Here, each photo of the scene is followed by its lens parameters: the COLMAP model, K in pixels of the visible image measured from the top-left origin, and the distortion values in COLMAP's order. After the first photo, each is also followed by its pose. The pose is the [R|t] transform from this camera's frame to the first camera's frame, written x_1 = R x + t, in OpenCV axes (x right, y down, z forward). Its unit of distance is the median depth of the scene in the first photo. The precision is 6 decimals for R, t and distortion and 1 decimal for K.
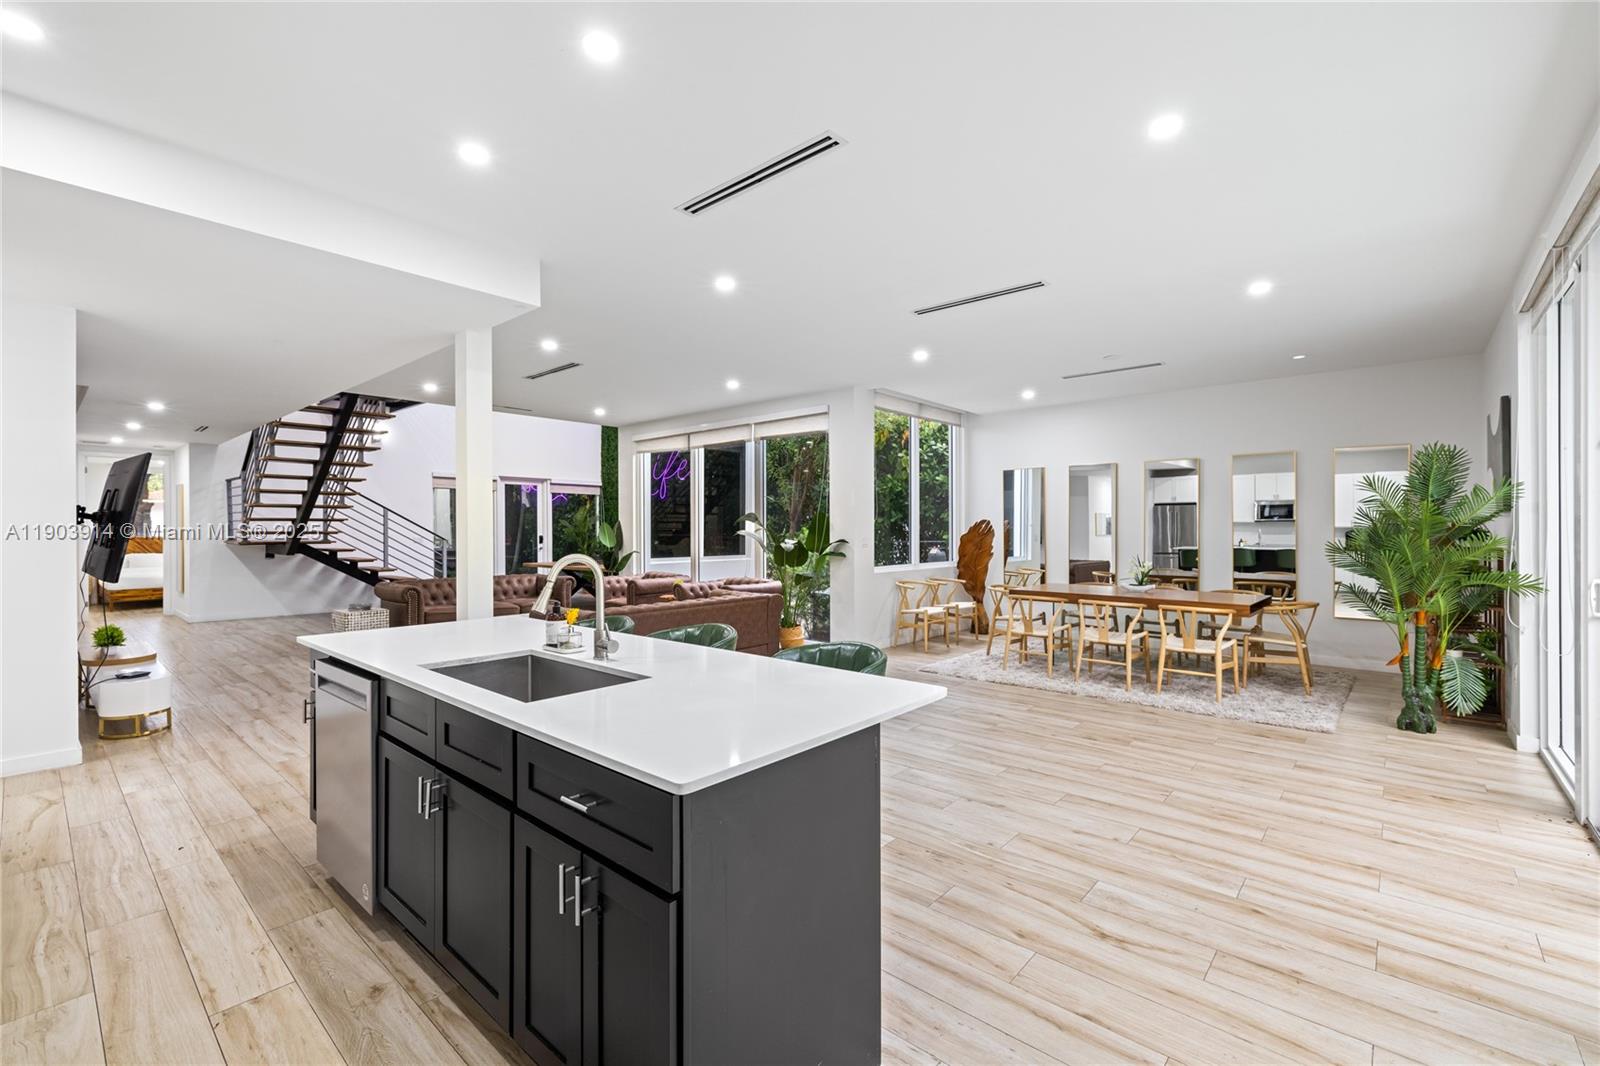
lens RADIAL K [[685.3, 0, 800.0], [0, 685.3, 533.0], [0, 0, 1]] dist [0.001120, 0.000345]
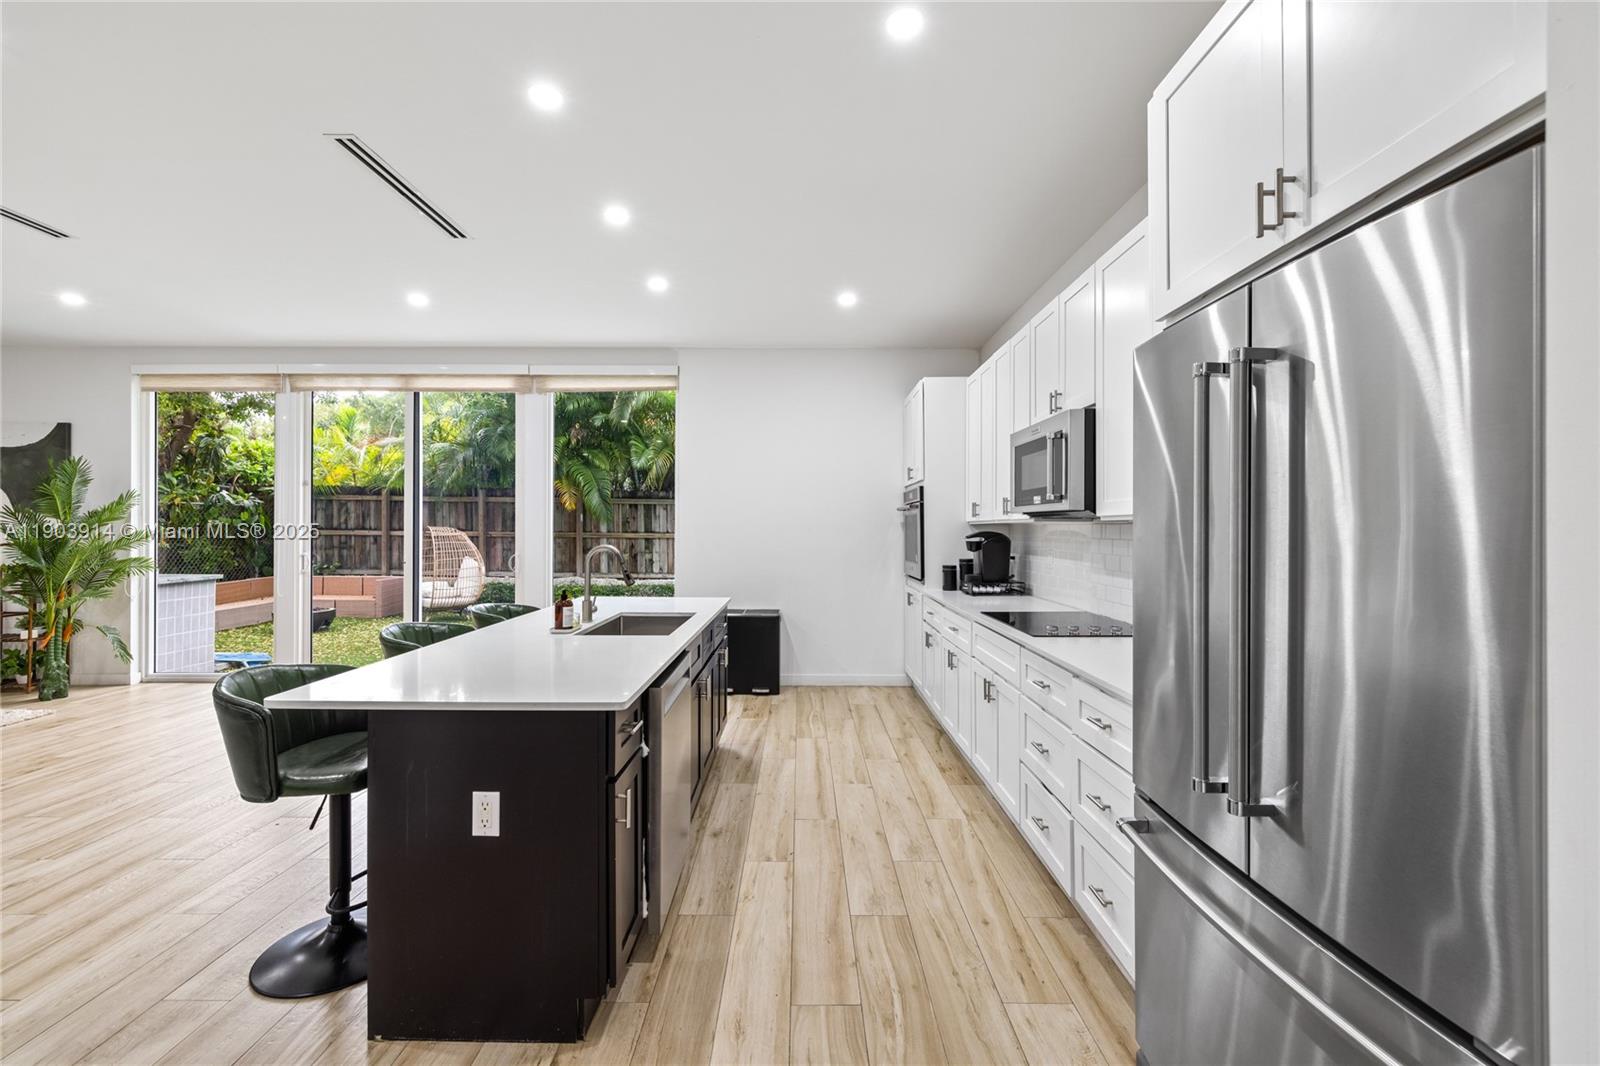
lens RADIAL K [[673.7, 0, 794.3], [0, 673.7, 524.1], [0, 0, 1]] dist [0.002200, 0.000461]
pose [[-0.653149, 0.004392, 0.757217, -1.300735], [0.003005, 0.999990, -0.003208, -0.003650], [-0.757223, 0.000181, -0.653156, 1.290171]]
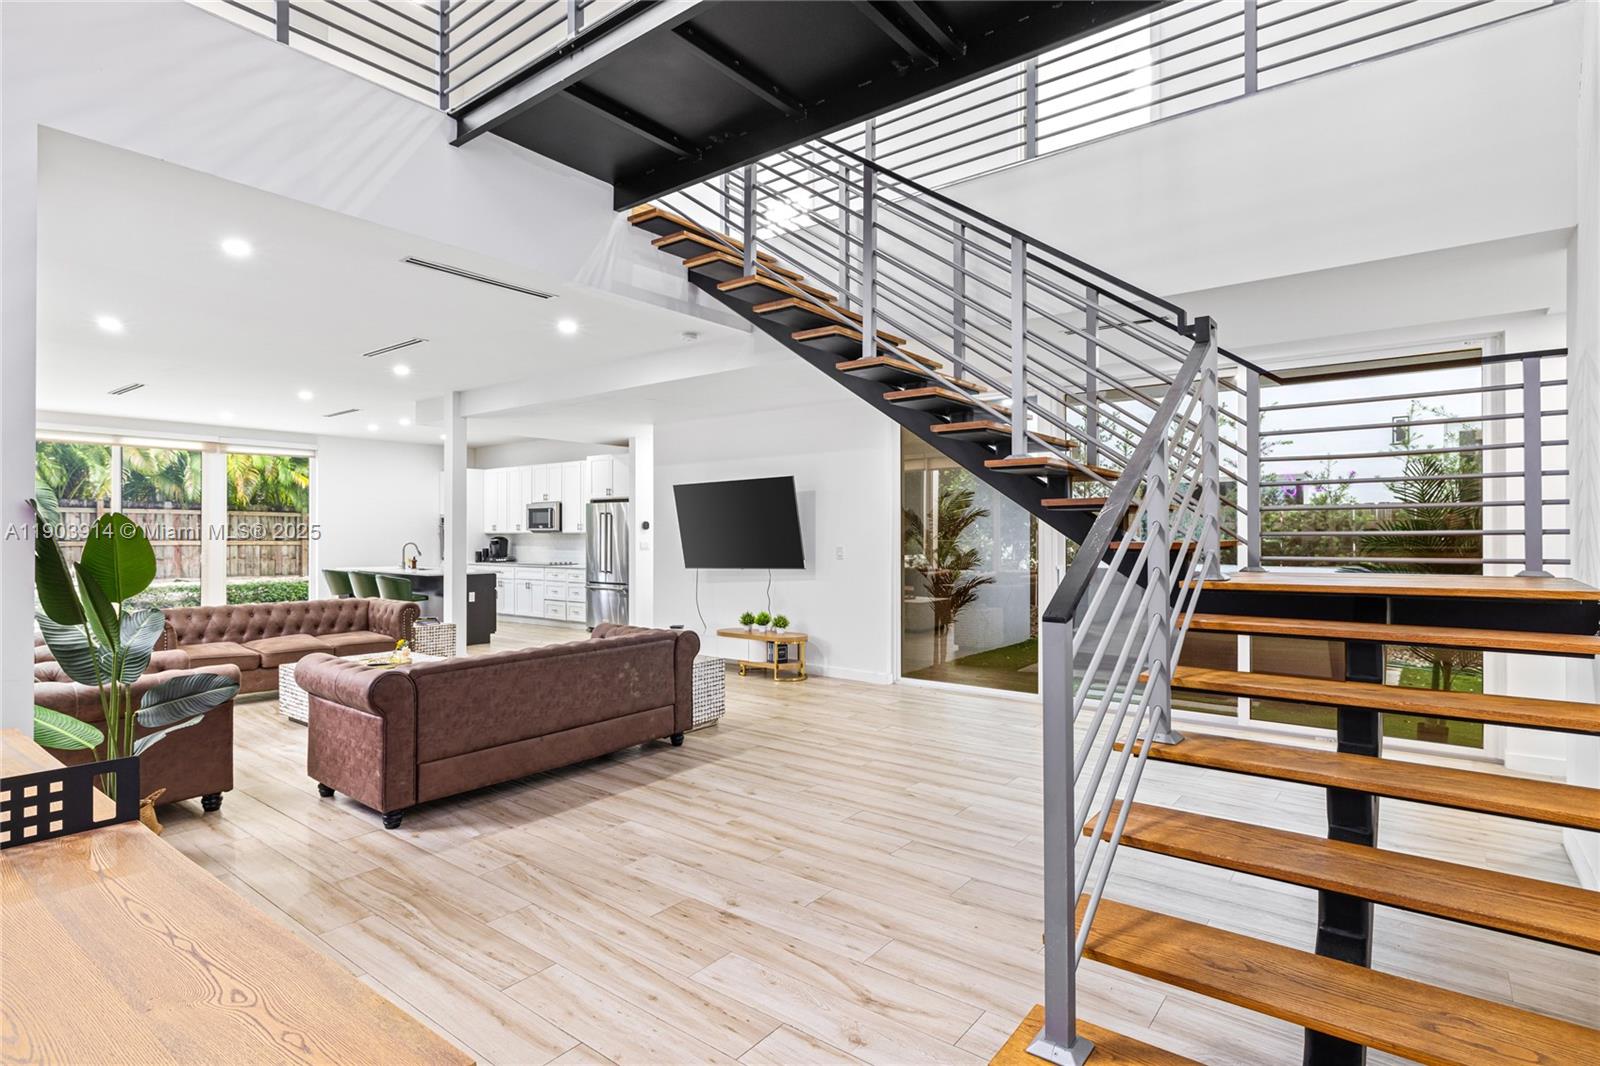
lens RADIAL K [[806.4, 0, 800.0], [0, 806.4, 533.0], [0, 0, 1]] dist [-0.001055, -0.000081]
pose [[-0.998285, 0.003258, -0.058458, -1.865567], [0.002922, 0.999979, 0.005828, -0.031740], [0.058476, 0.005647, -0.998273, 4.694590]]
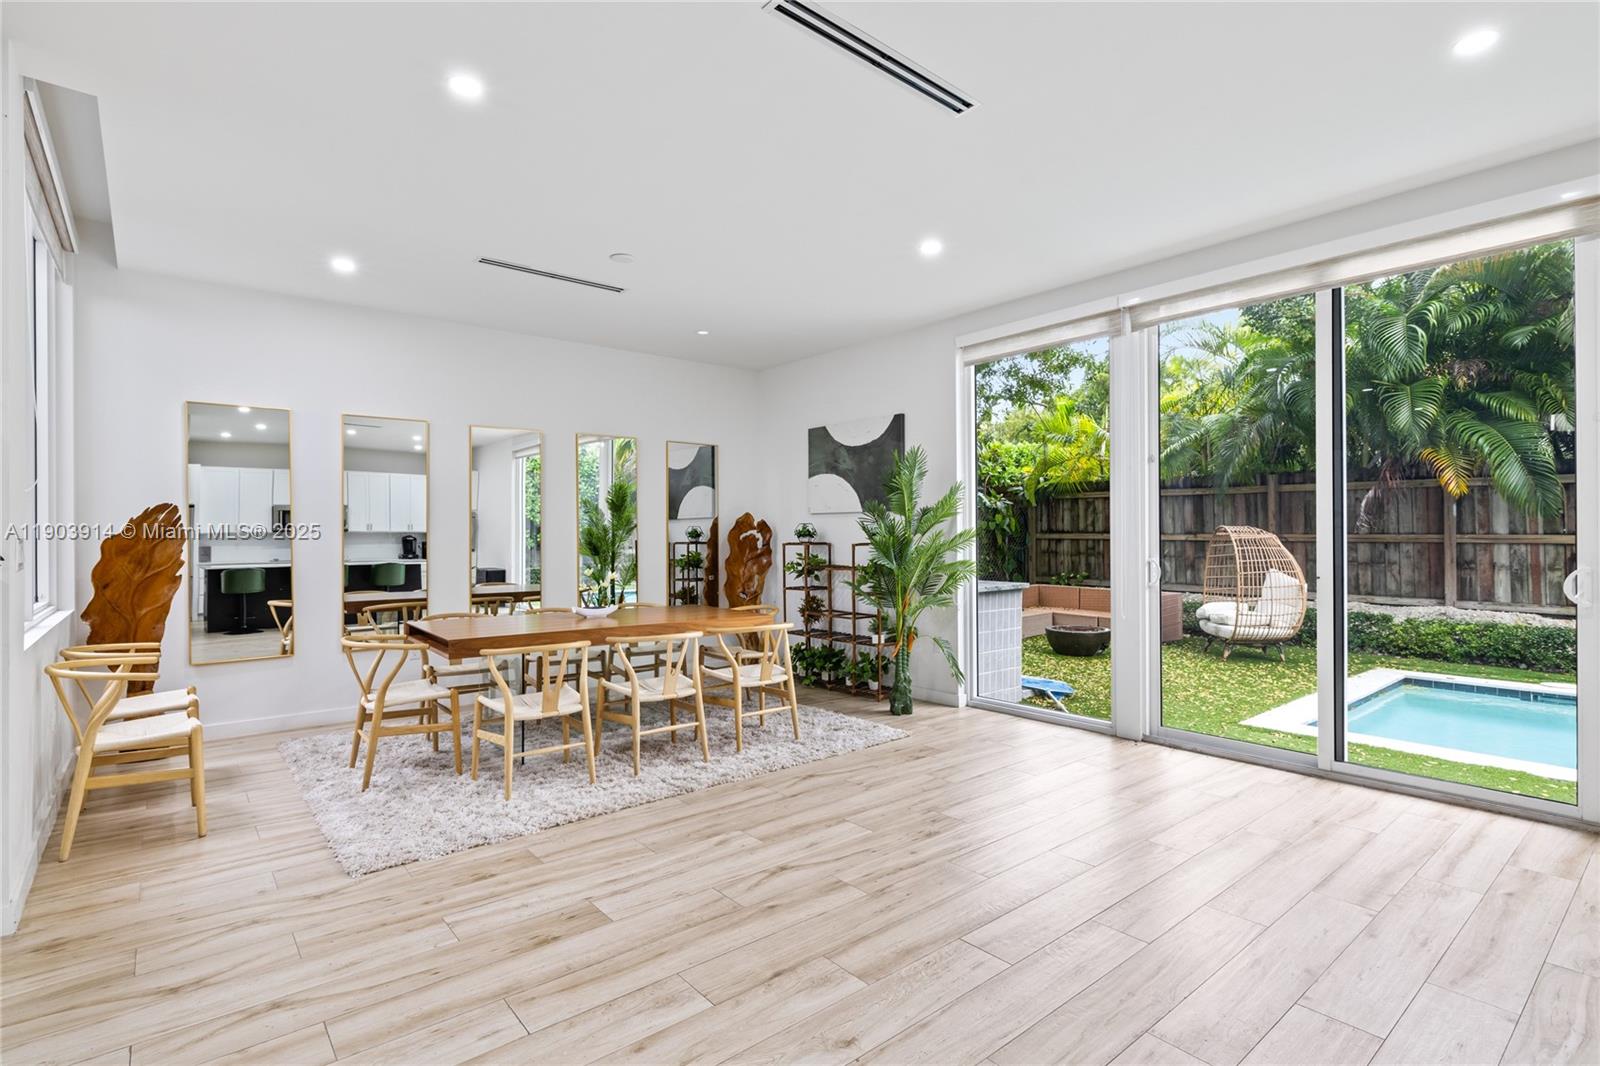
lens RADIAL K [[773.8, 0, 800.0], [0, 773.8, 533.0], [0, 0, 1]] dist [-0.000866, -0.000296]
pose [[0.159069, 0.004700, 0.987256, -0.514785], [0.009470, 0.999935, -0.006286, 0.022065], [-0.987222, 0.010349, 0.159014, 1.556954]]
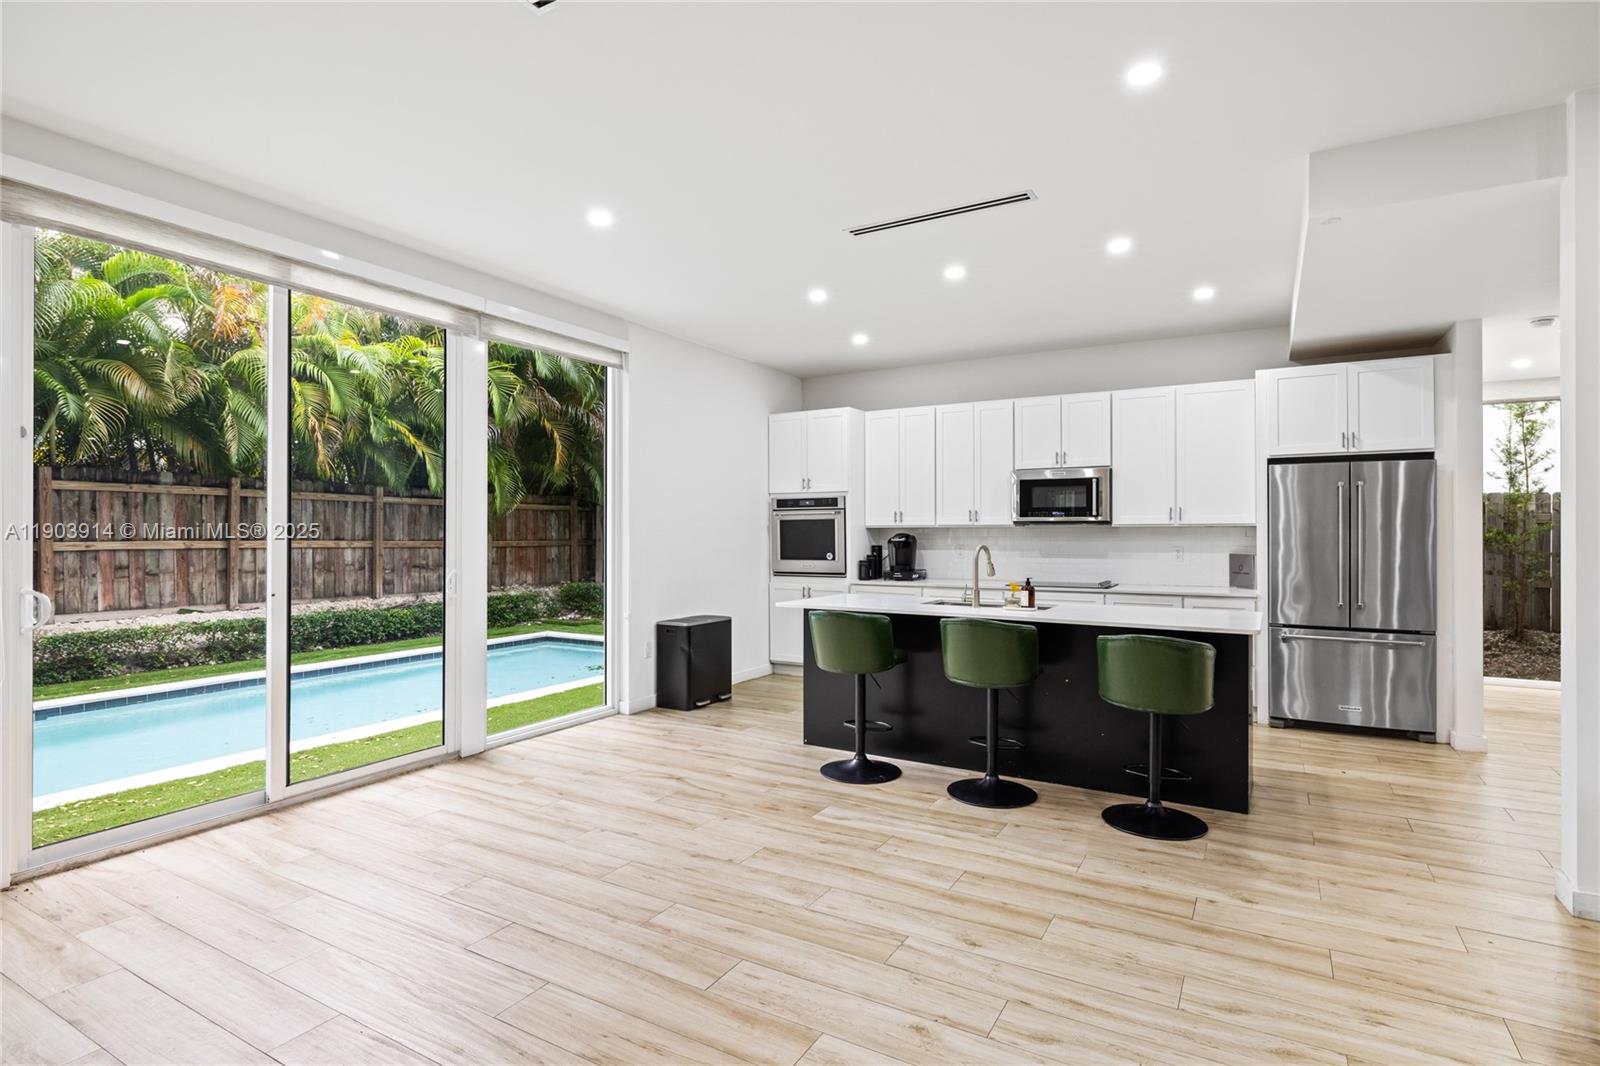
lens RADIAL K [[806.4, 0, 800.0], [0, 806.4, 533.0], [0, 0, 1]] dist [-0.001055, -0.000081]
pose [[-0.981859, 0.003907, -0.189570, 0.417015], [0.002204, 0.999955, 0.009192, -0.012414], [0.189597, 0.008607, -0.981824, 2.353185]]
